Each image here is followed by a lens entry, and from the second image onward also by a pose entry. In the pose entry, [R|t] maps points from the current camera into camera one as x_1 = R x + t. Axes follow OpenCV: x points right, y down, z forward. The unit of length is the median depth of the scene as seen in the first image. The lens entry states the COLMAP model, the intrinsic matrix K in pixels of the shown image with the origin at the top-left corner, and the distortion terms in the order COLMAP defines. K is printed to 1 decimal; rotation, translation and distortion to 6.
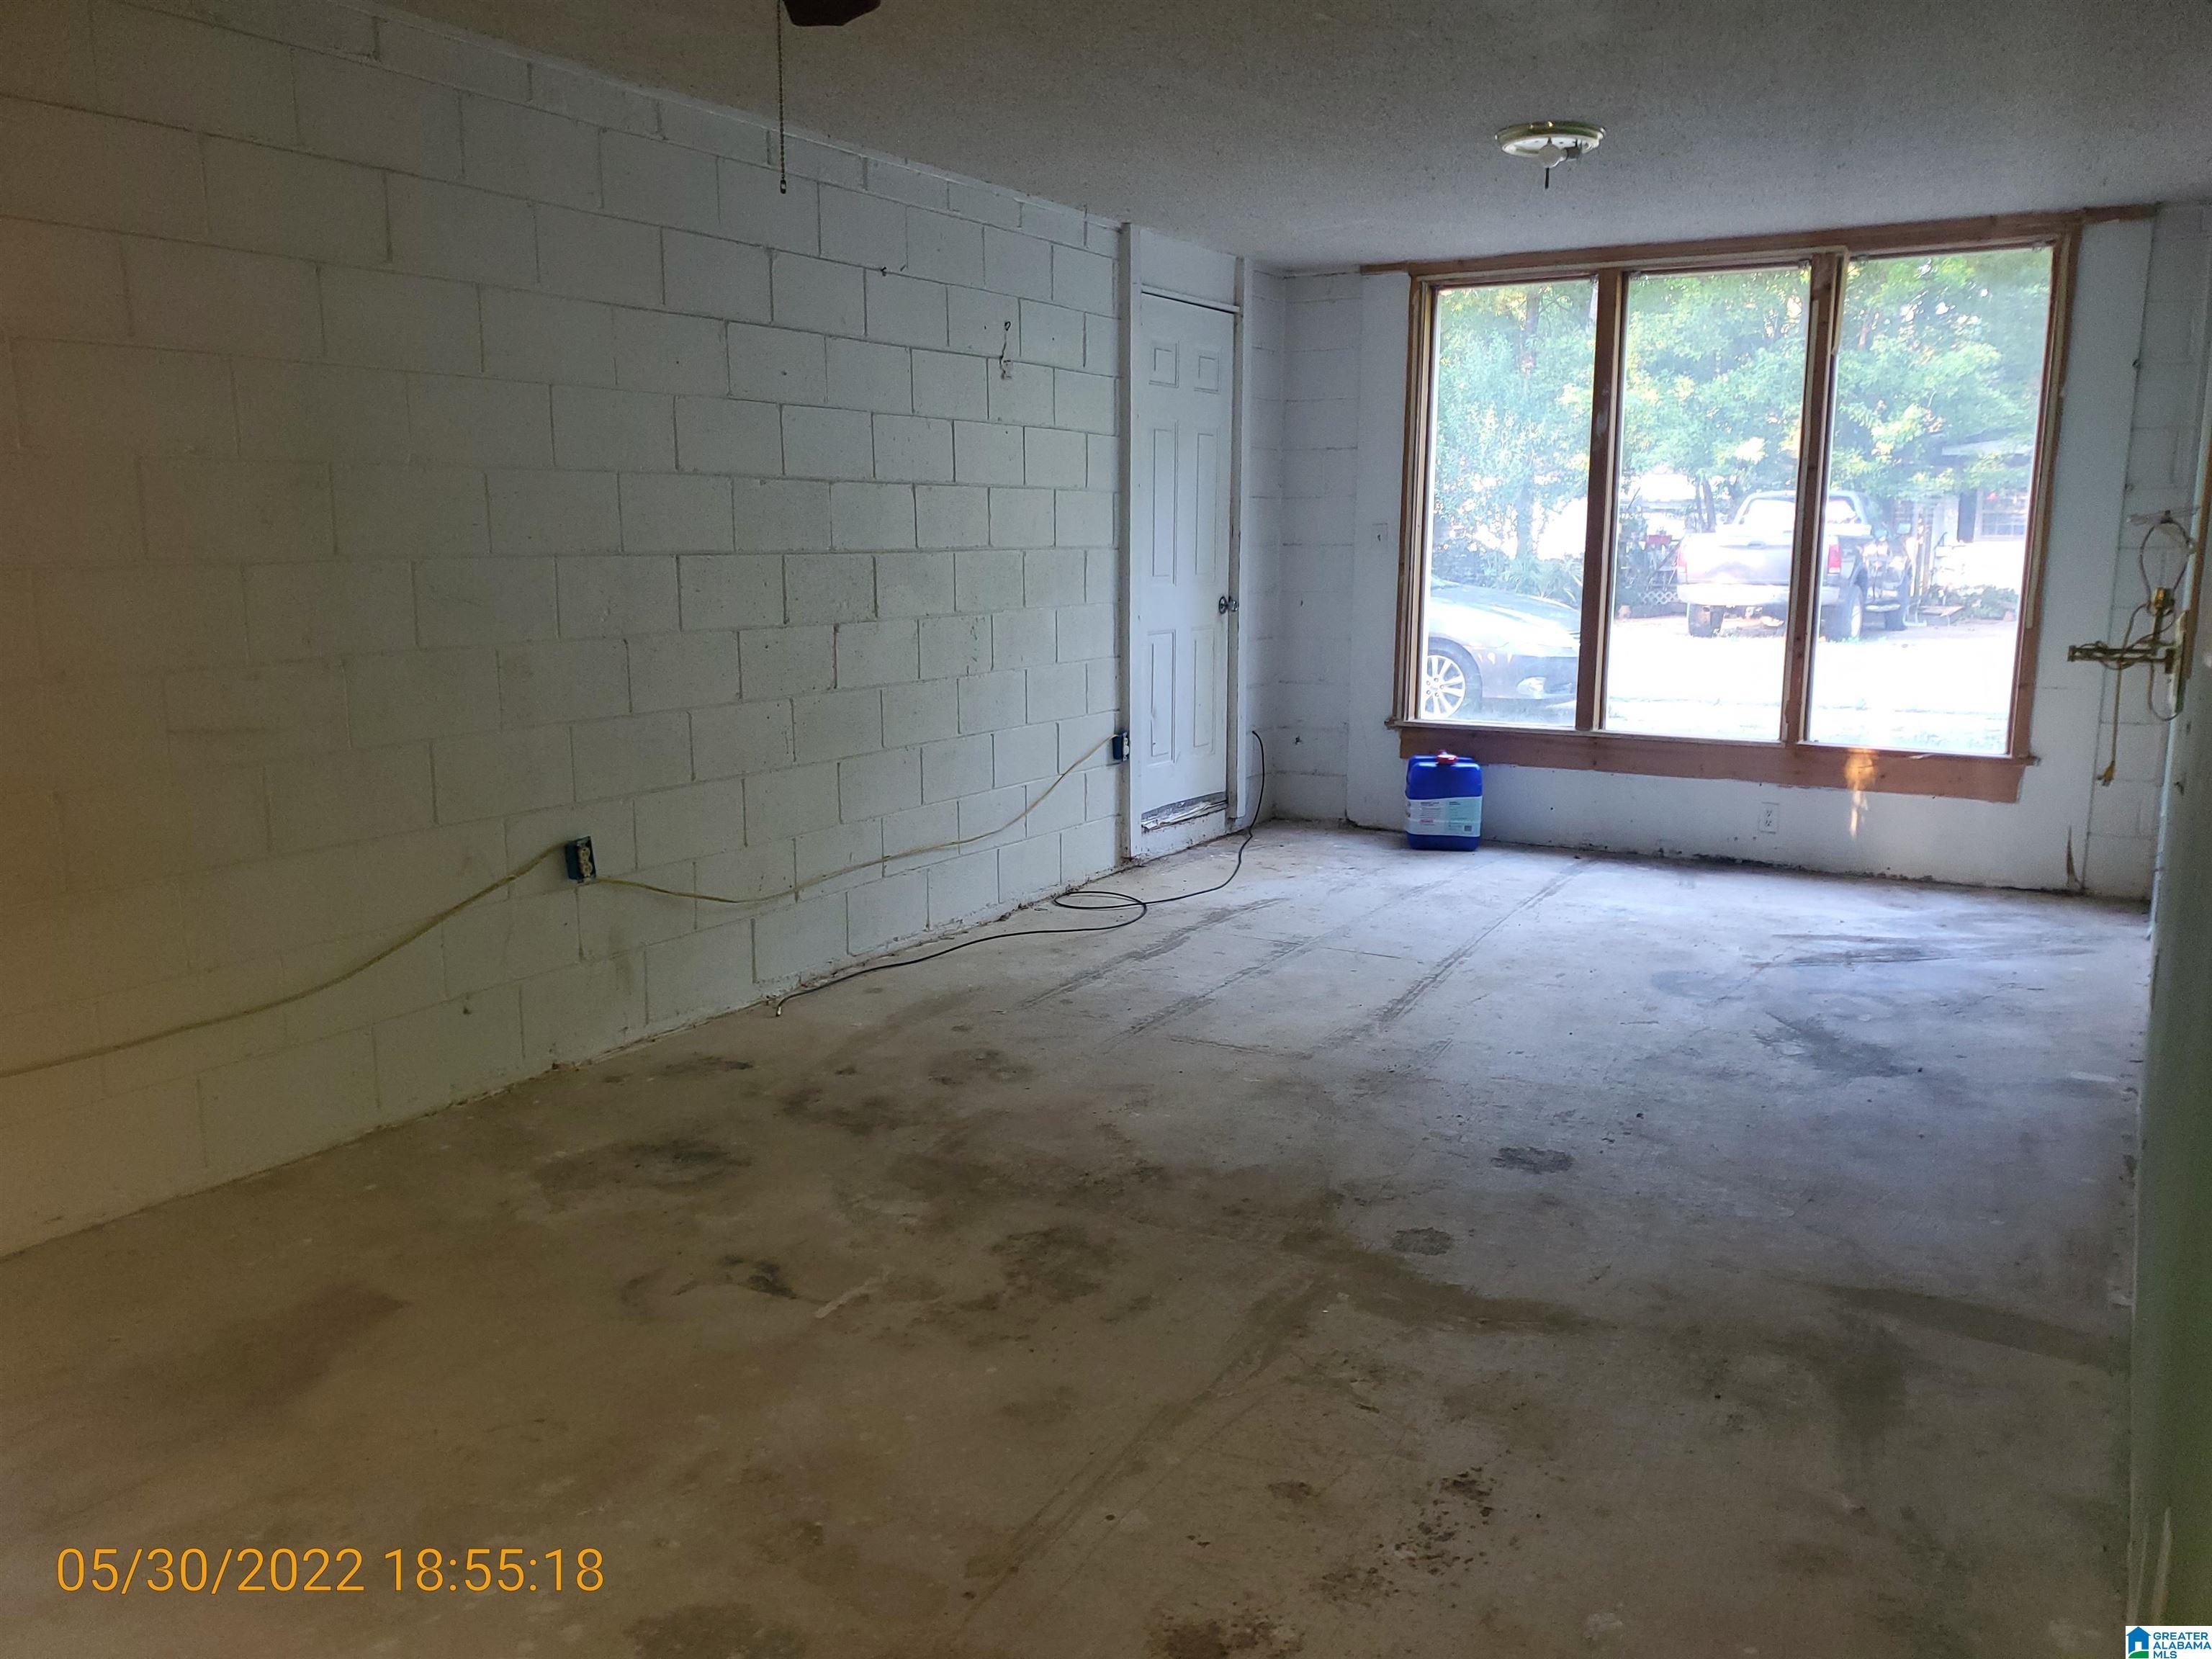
lens RADIAL K [[1725.6, 0, 1106.5], [0, 1725.6, 829.9], [0, 0, 1]] dist [0.035006, -0.022420]
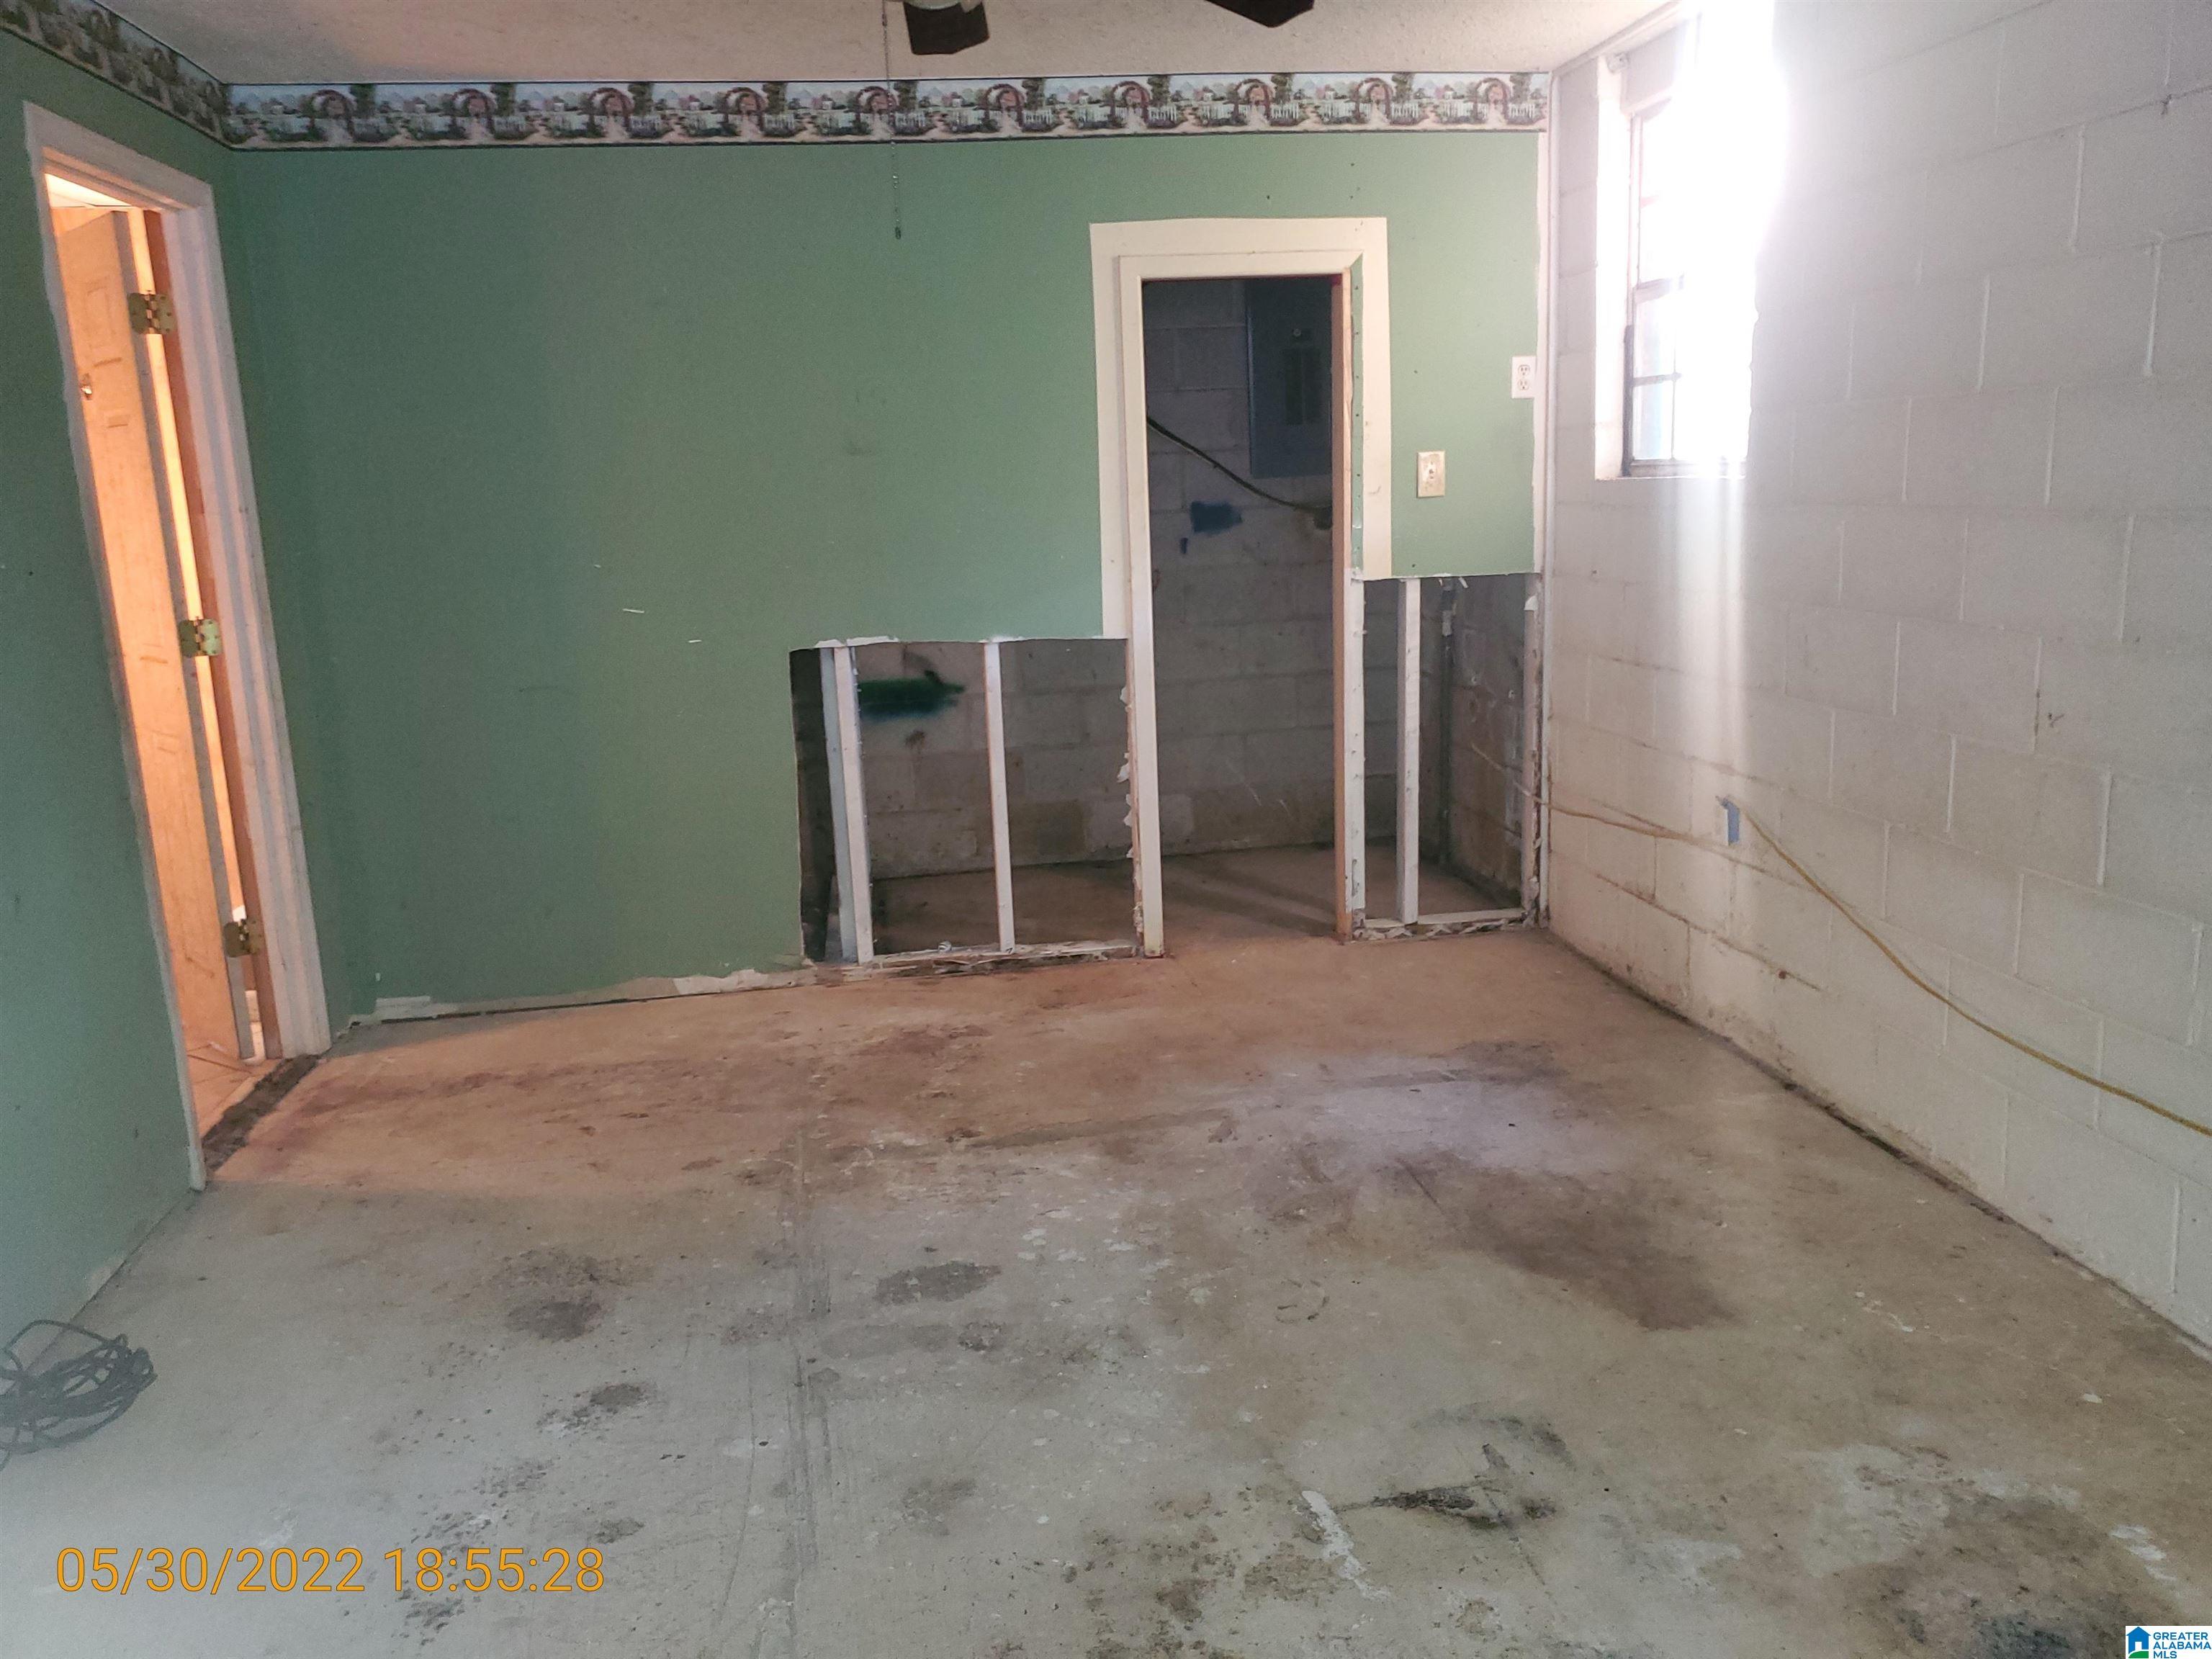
lens RADIAL K [[1725.6, 0, 1107.3], [0, 1725.6, 825.5], [0, 0, 1]] dist [0.035006, -0.022420]
pose [[-0.768384, 0.157081, -0.620412, 0.416775], [-0.073052, 0.941548, 0.328863, -0.313239], [0.635806, 0.298016, -0.711996, 1.668011]]
